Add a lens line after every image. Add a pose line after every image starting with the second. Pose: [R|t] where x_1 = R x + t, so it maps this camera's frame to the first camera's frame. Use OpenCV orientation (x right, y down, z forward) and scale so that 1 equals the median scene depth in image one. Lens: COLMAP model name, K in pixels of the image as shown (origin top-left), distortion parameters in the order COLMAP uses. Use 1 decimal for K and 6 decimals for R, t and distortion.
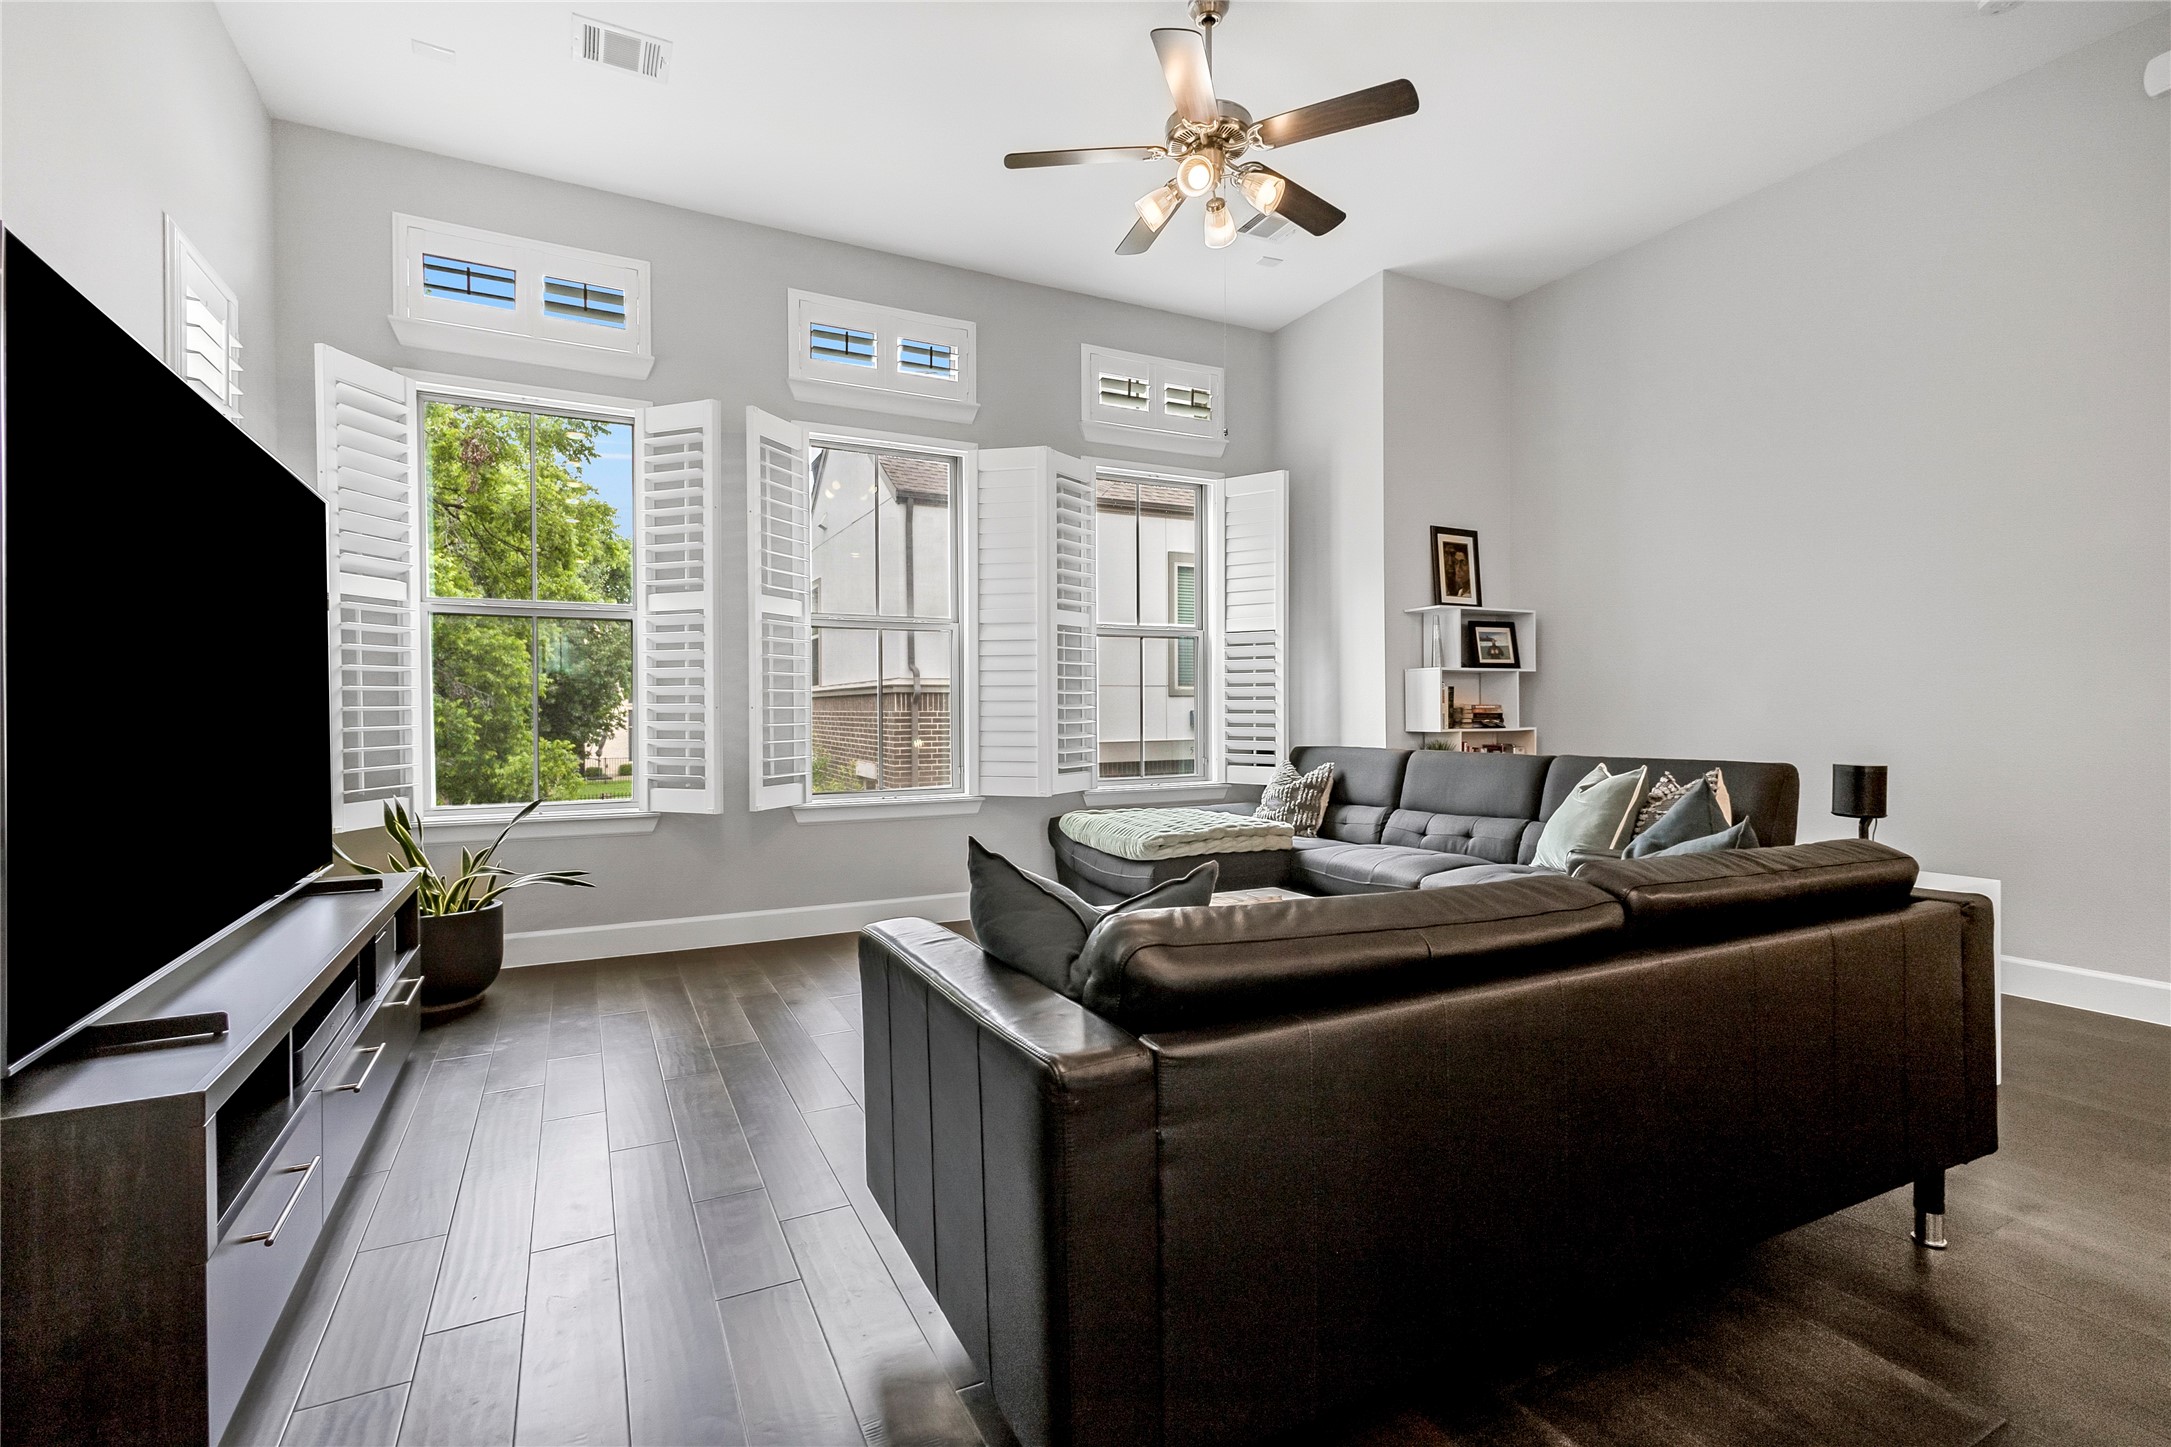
lens RADIAL K [[998.9, 0, 1088.4], [0, 998.9, 715.6], [0, 0, 1]] dist [0.003290, 0.000154]
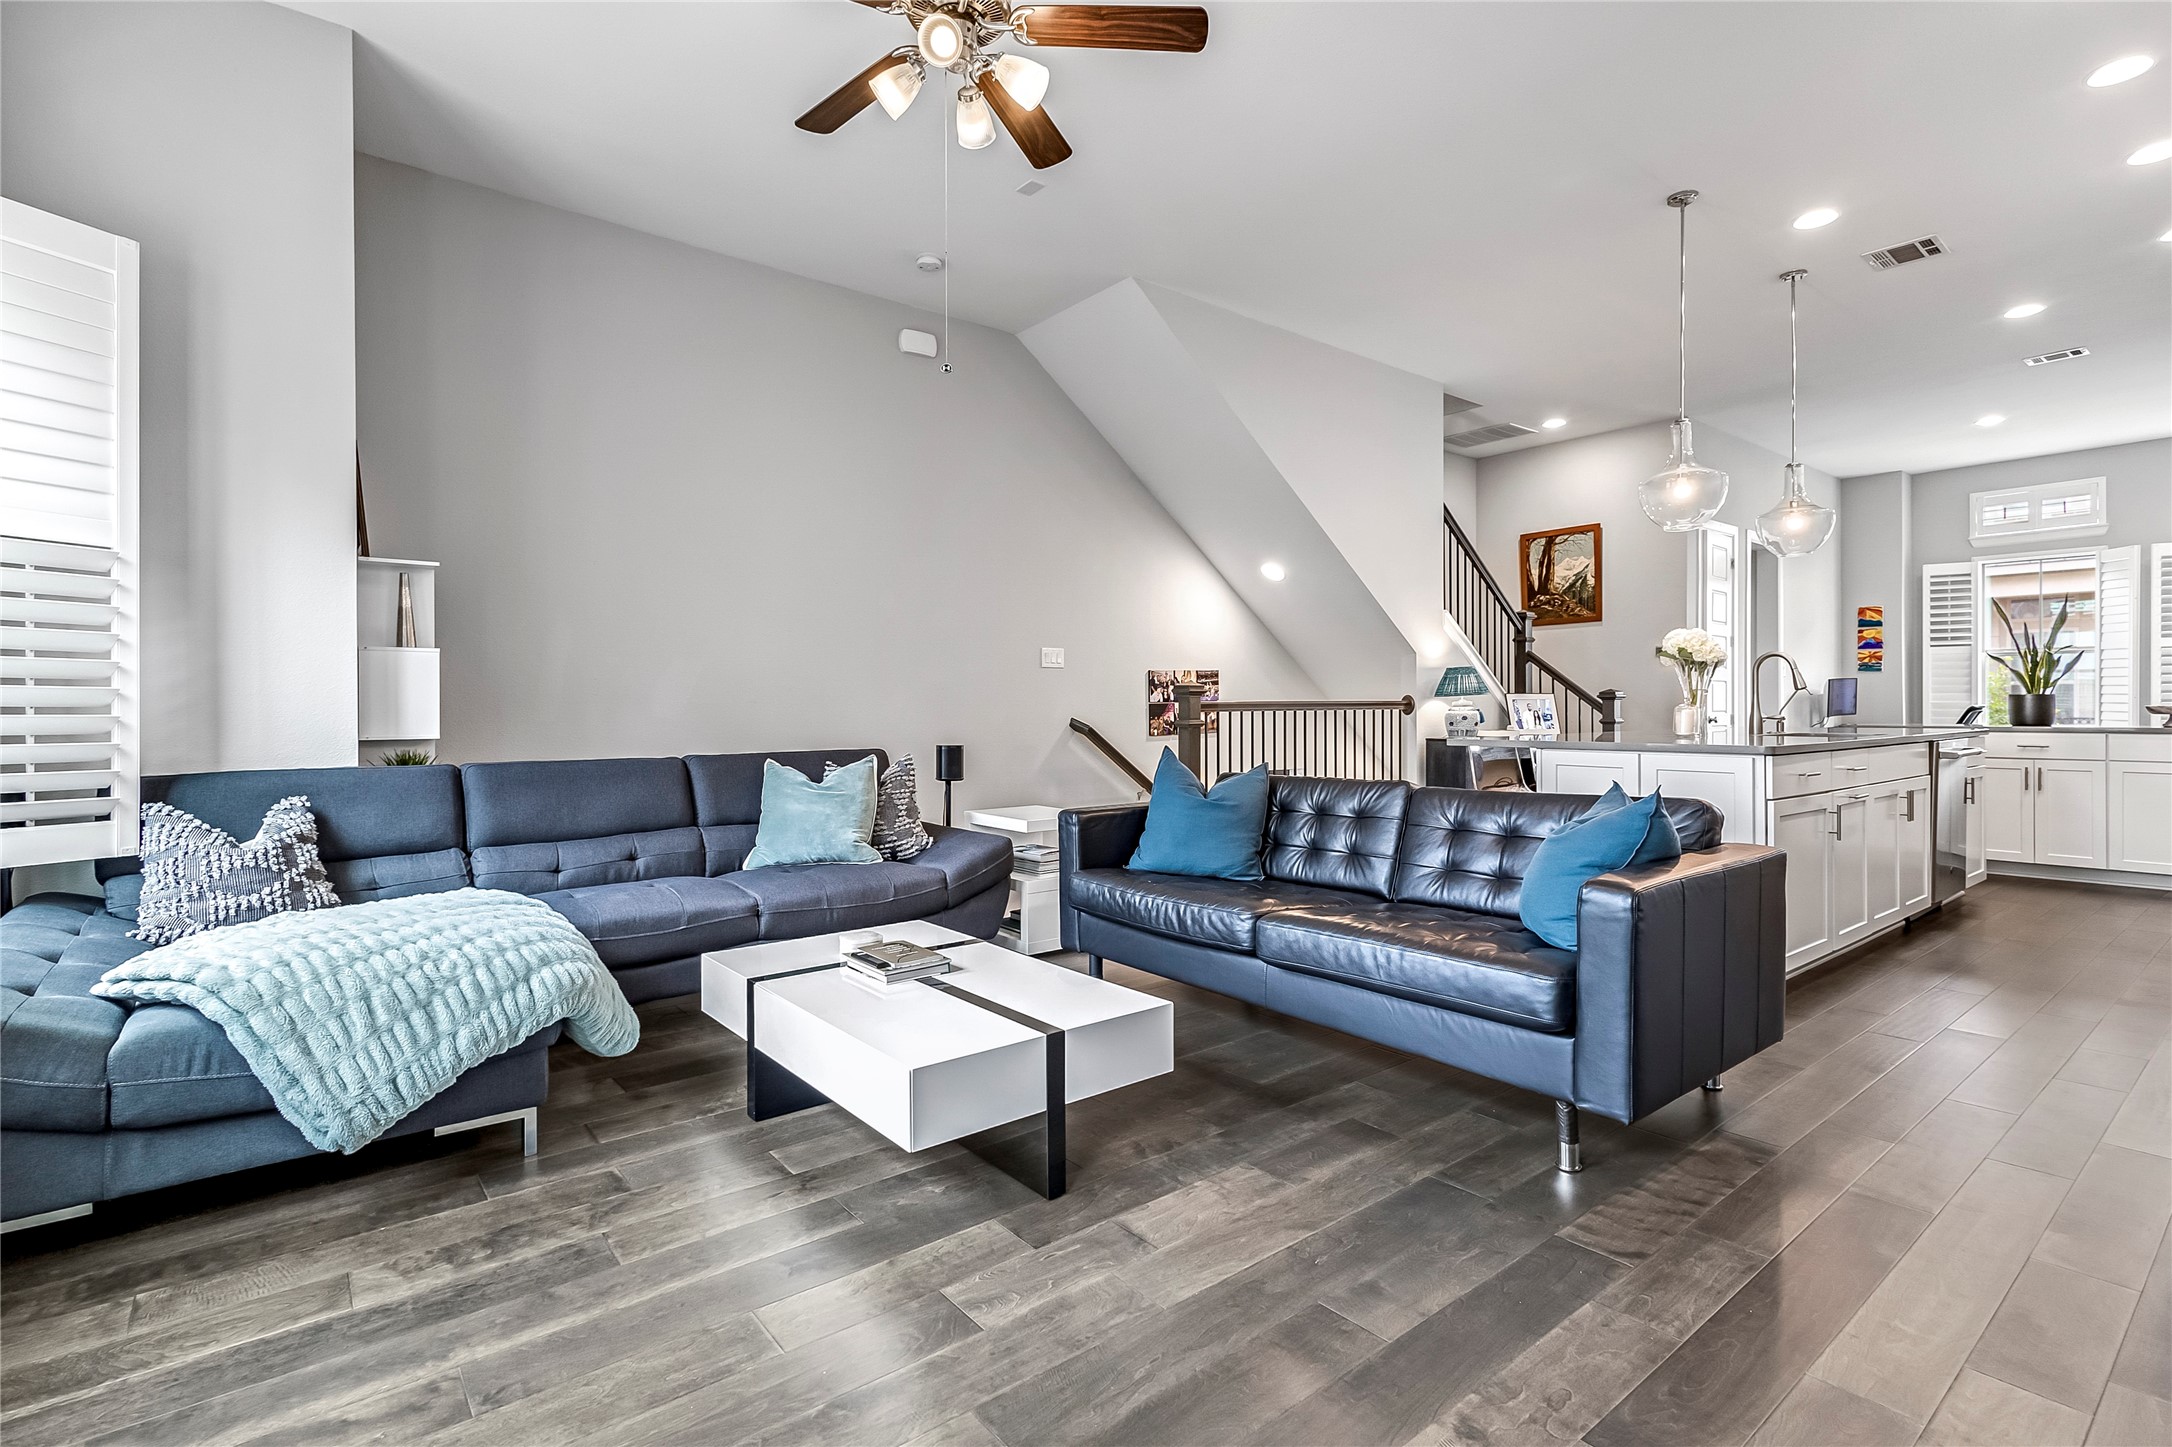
lens RADIAL K [[999.4, 0, 1090.7], [0, 999.4, 717.3], [0, 0, 1]] dist [0.003290, 0.000154]
pose [[-0.237688, -0.001468, 0.971340, -0.501641], [0.008693, 0.999956, 0.003638, 0.002377], [-0.971303, 0.009309, -0.237665, 0.782654]]
